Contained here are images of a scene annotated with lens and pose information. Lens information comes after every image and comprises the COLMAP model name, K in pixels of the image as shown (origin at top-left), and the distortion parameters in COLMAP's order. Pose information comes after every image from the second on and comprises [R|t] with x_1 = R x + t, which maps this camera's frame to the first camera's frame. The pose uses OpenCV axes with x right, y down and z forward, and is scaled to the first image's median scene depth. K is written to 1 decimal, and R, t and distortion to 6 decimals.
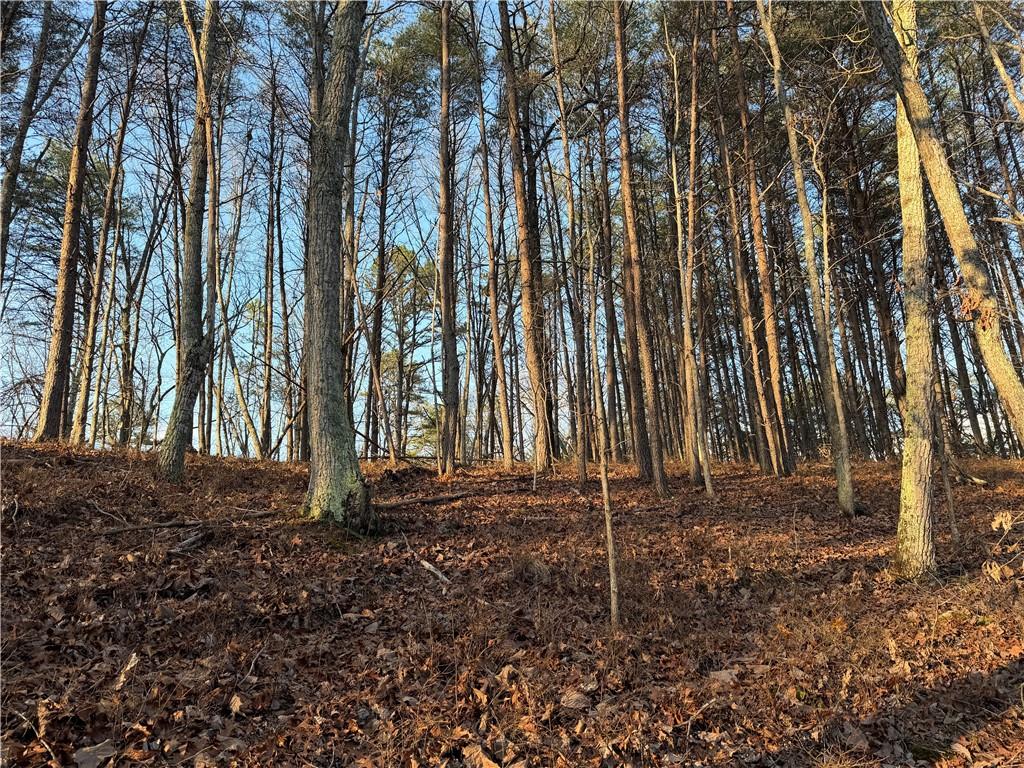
lens RADIAL K [[722.2, 0, 512.0], [0, 722.2, 384.0], [0, 0, 1]] dist [0.079318, -0.100171]
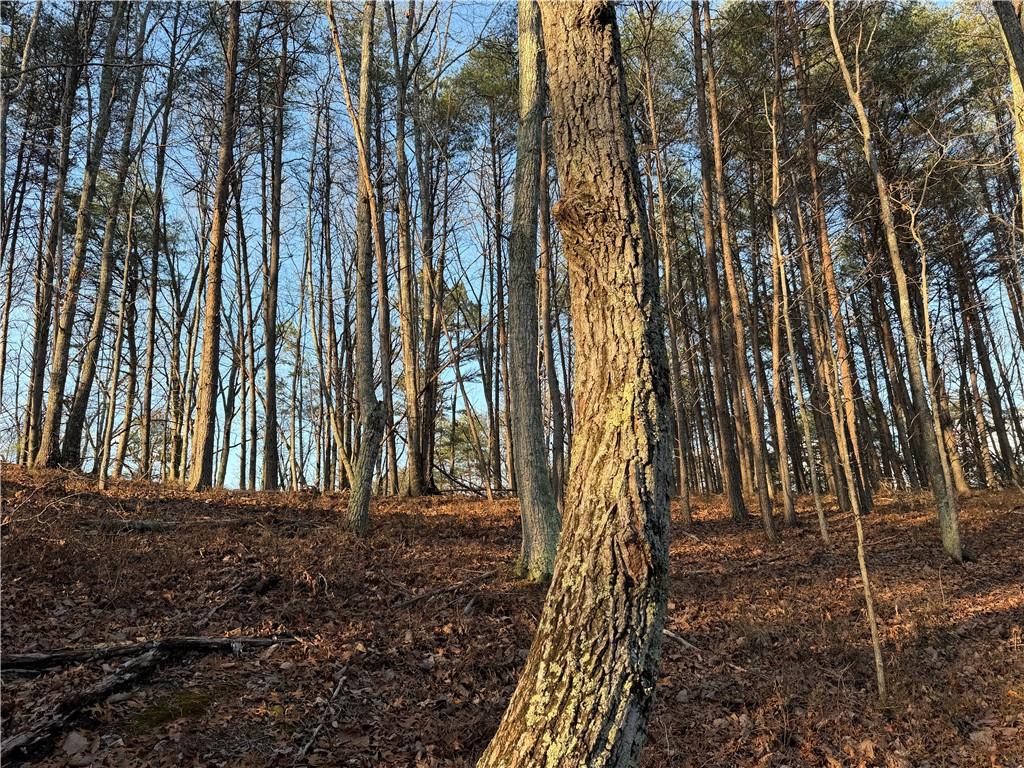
lens RADIAL K [[722.2, 0, 512.0], [0, 722.2, 384.0], [0, 0, 1]] dist [0.079318, -0.100171]
pose [[0.999972, 0.001111, 0.007412, -0.163042], [-0.001022, 0.999927, -0.012017, -0.054837], [-0.007425, 0.012009, 0.999900, -0.064140]]
